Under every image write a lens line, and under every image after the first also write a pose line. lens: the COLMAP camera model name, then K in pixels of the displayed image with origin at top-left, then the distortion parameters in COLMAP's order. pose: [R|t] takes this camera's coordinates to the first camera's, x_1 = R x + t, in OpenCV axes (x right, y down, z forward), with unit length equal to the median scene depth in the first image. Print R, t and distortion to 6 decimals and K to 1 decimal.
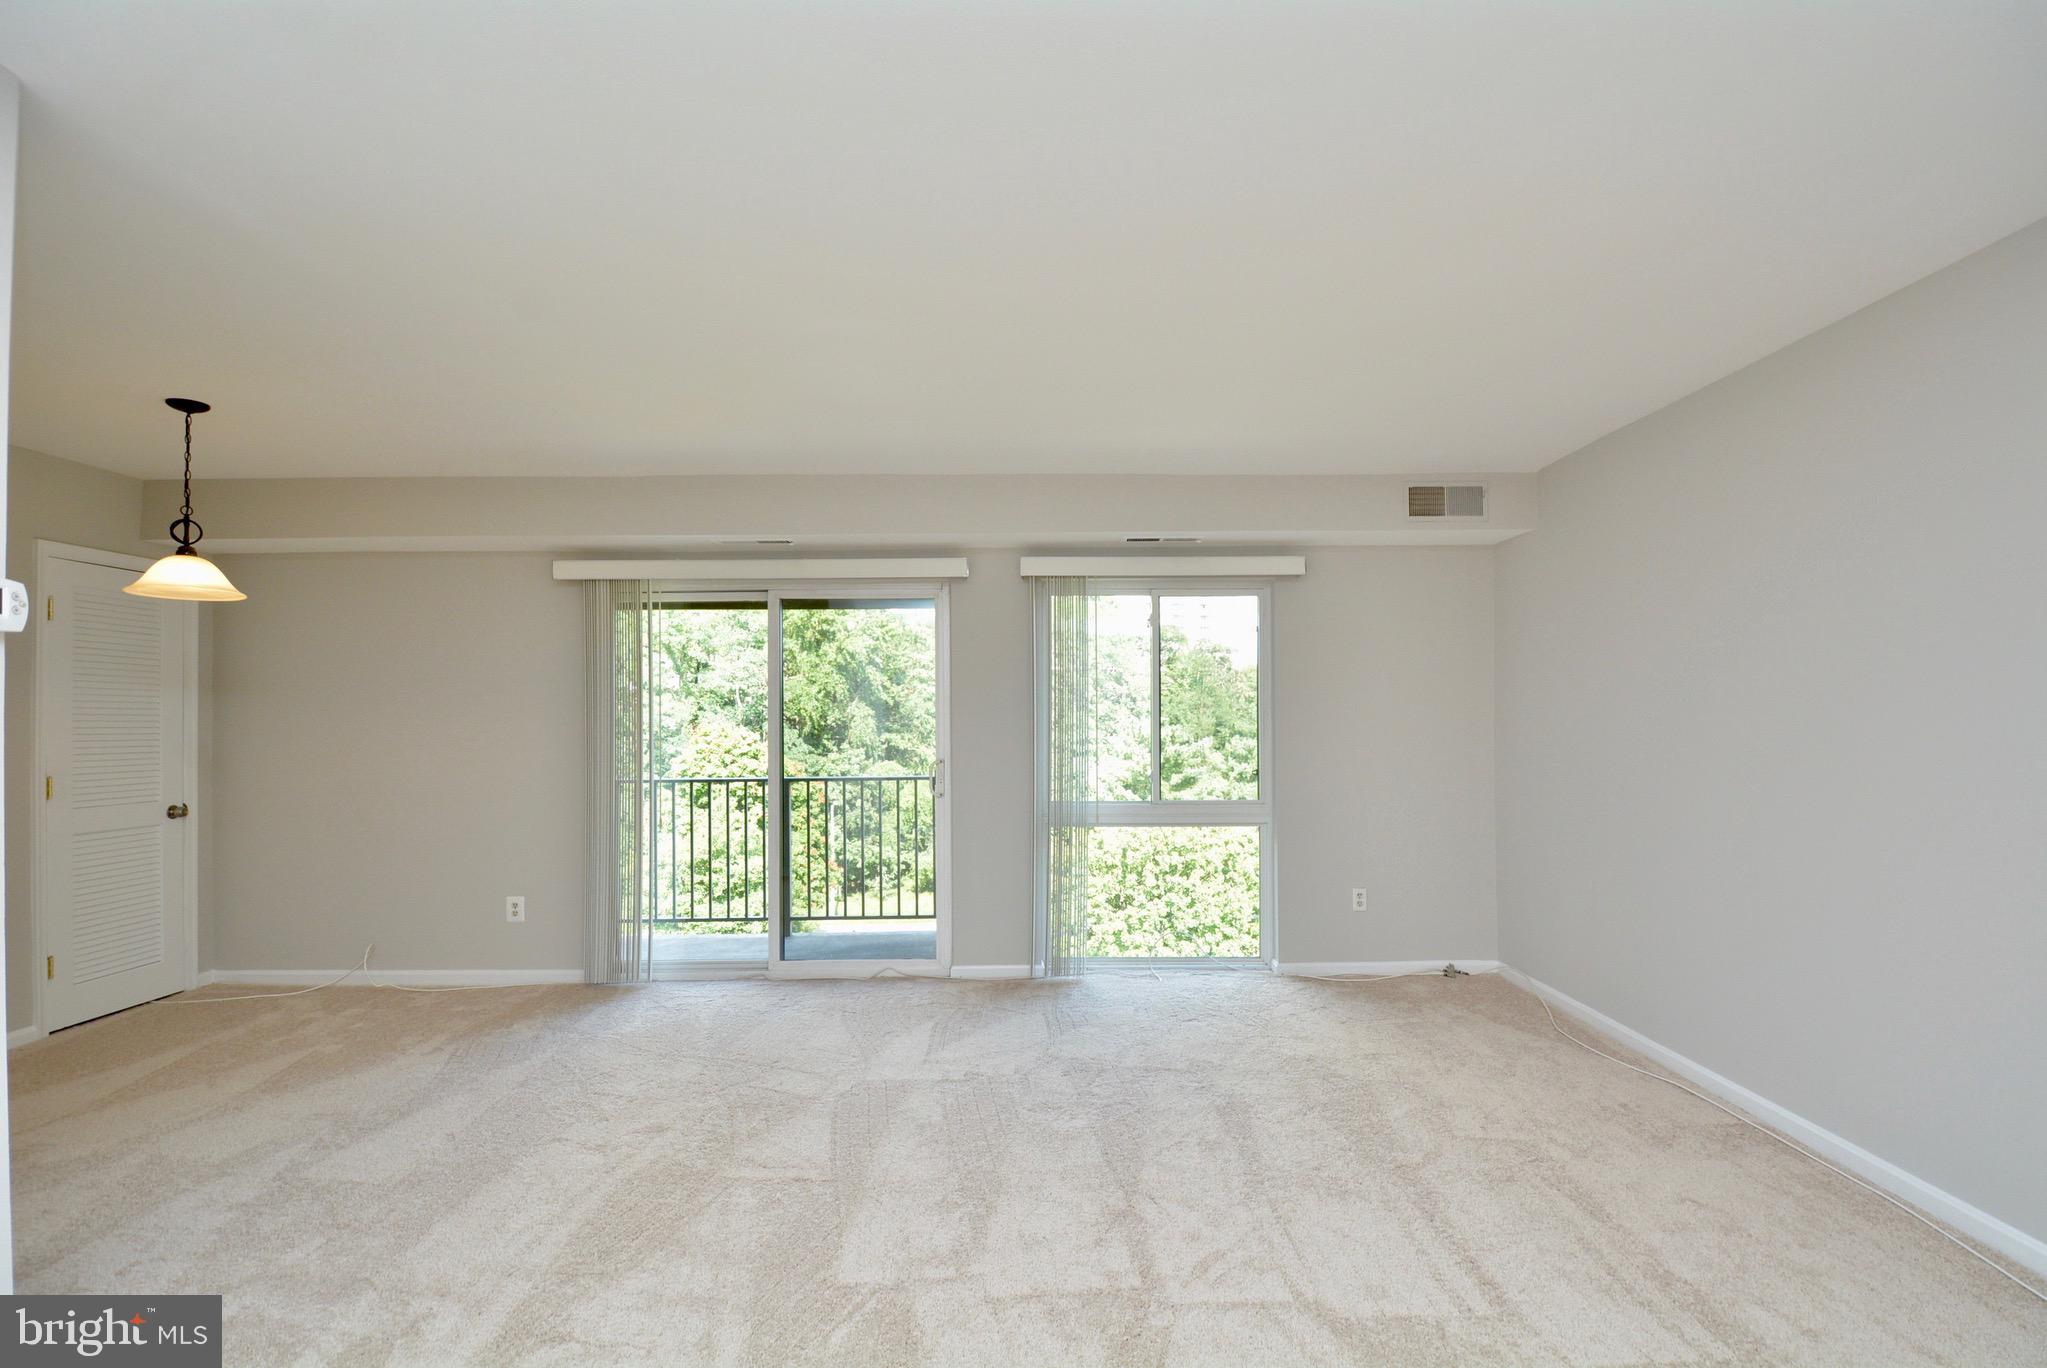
lens RADIAL K [[939.4, 0, 1042.4], [0, 939.4, 708.5], [0, 0, 1]] dist [0.005734, -0.016903]
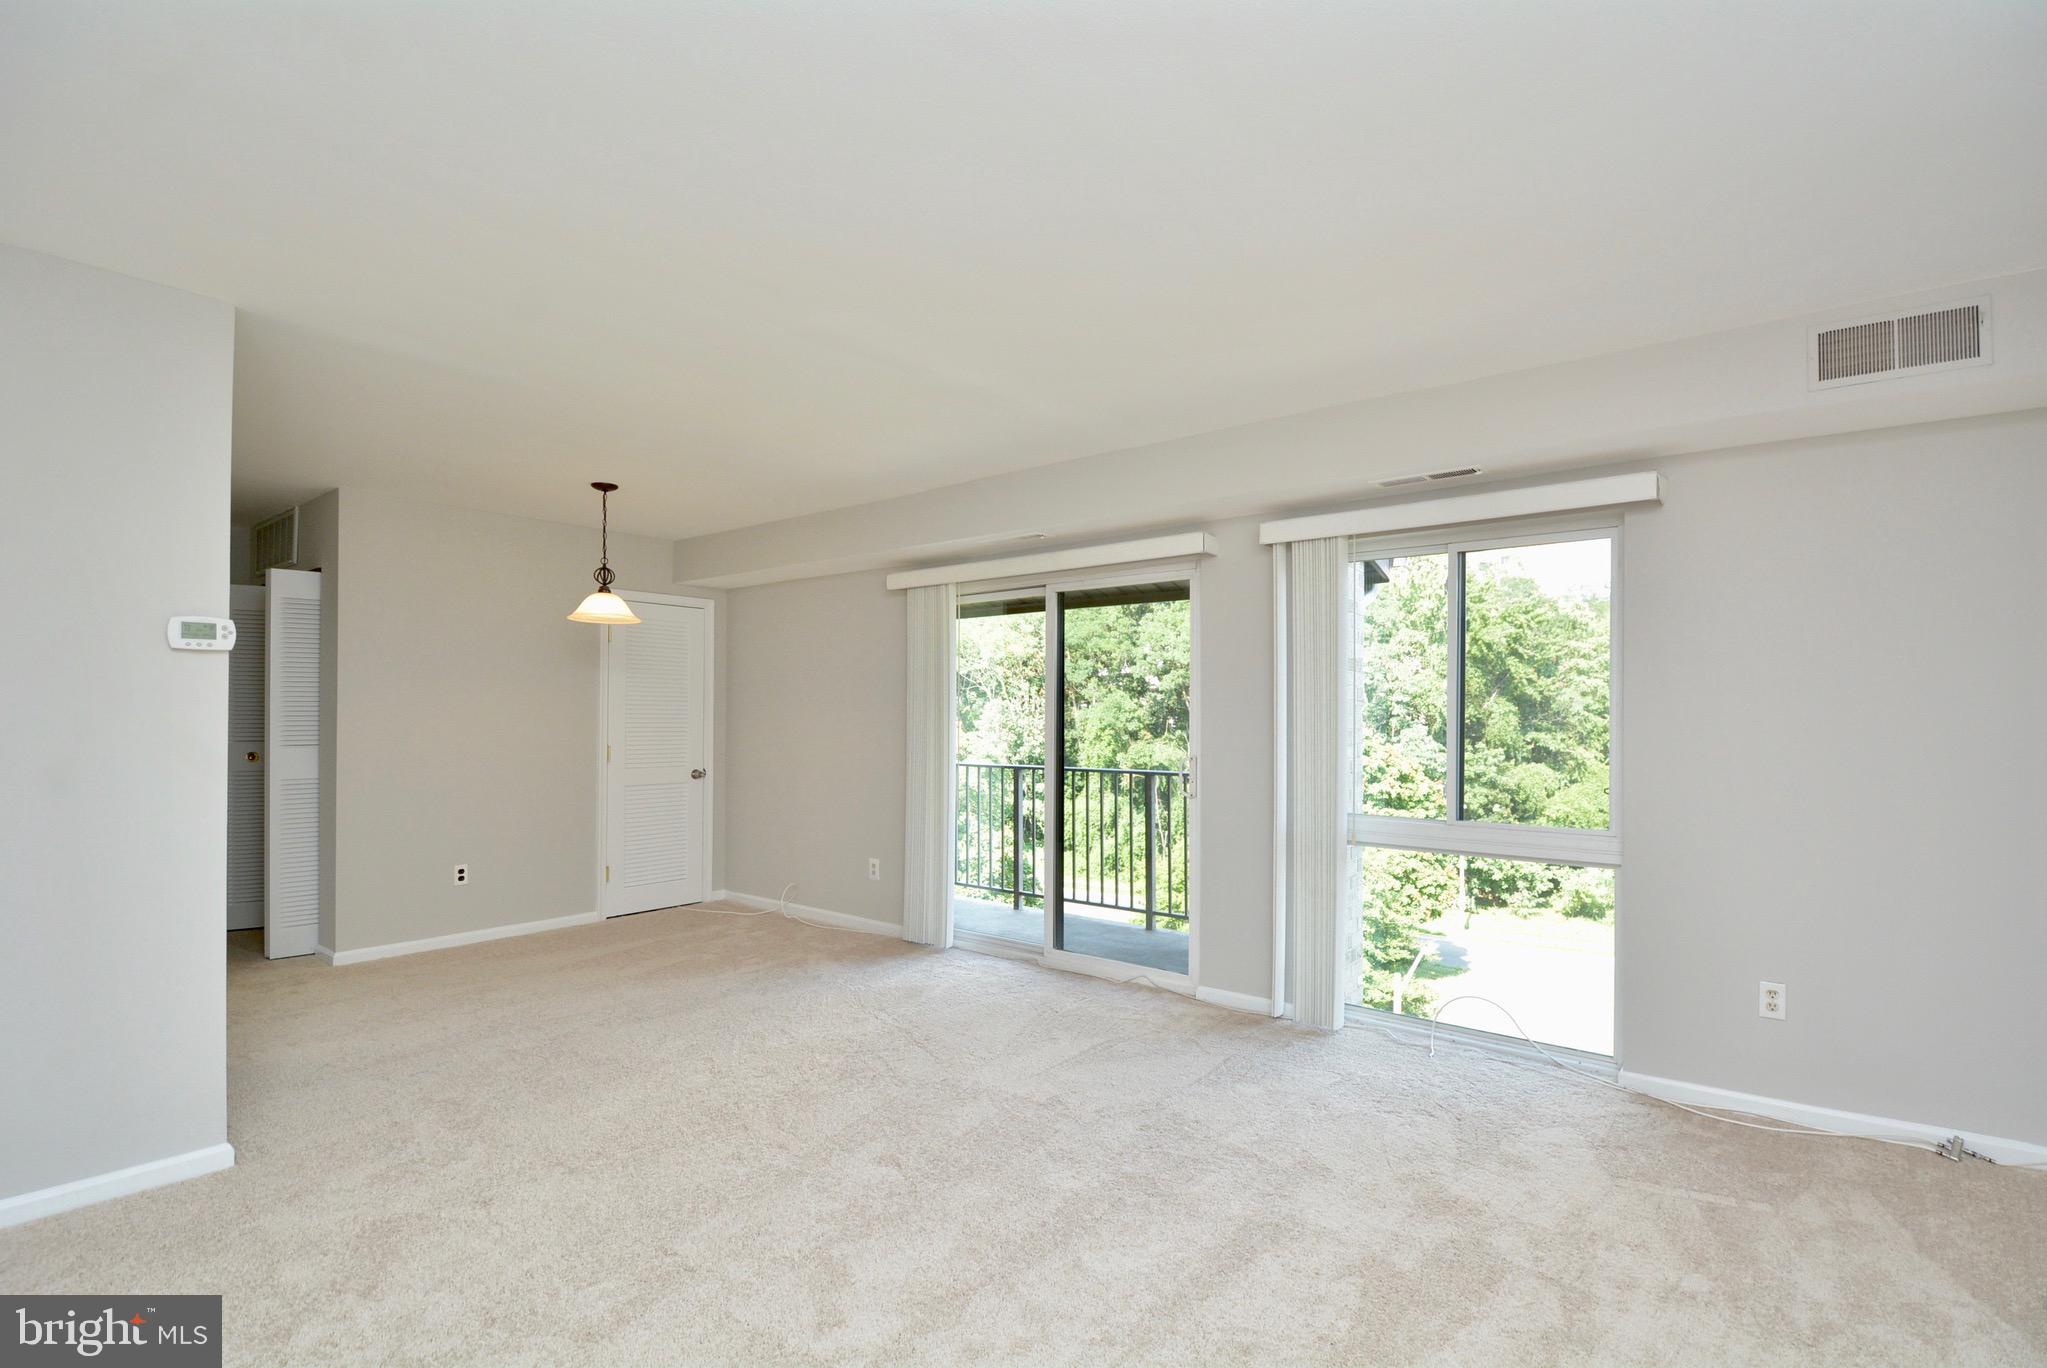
lens RADIAL K [[939.4, 0, 1041.0], [0, 939.4, 701.7], [0, 0, 1]] dist [0.005734, -0.016903]
pose [[0.782063, -0.001080, -0.623198, 0.348029], [-0.000759, 0.999996, -0.002685, 0.004342], [0.623199, 0.002573, 0.782059, 0.201263]]
